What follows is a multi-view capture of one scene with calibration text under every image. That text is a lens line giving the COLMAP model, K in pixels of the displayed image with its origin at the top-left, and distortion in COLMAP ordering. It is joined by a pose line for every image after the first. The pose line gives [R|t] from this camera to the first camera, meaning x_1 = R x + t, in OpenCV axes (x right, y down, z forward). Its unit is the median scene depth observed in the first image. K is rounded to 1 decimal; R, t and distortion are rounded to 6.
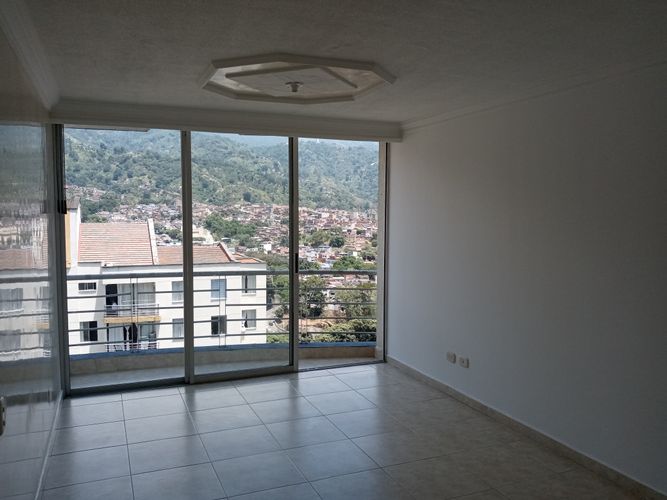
lens RADIAL K [[556.7, 0, 333.6], [0, 556.7, 248.8], [0, 0, 1]] dist [-0.019349, -0.024522]
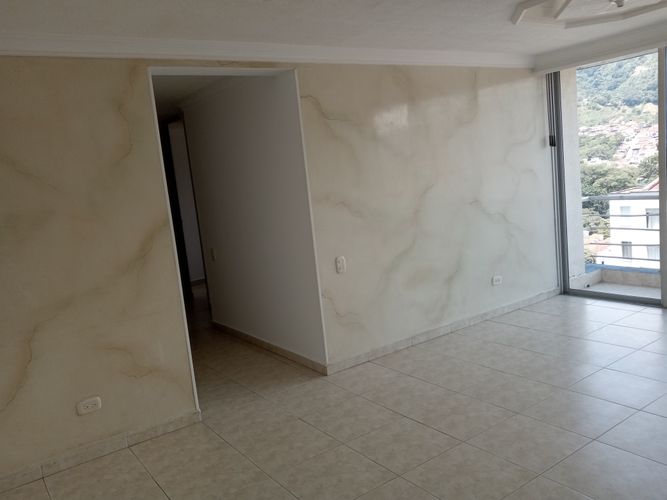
lens RADIAL K [[556.7, 0, 332.9], [0, 556.7, 251.4], [0, 0, 1]] dist [-0.019349, -0.024522]
pose [[0.209788, 0.110754, -0.971454, 0.579573], [0.049422, 0.991092, 0.123666, -0.008251], [0.976497, -0.073955, 0.202445, 0.225945]]
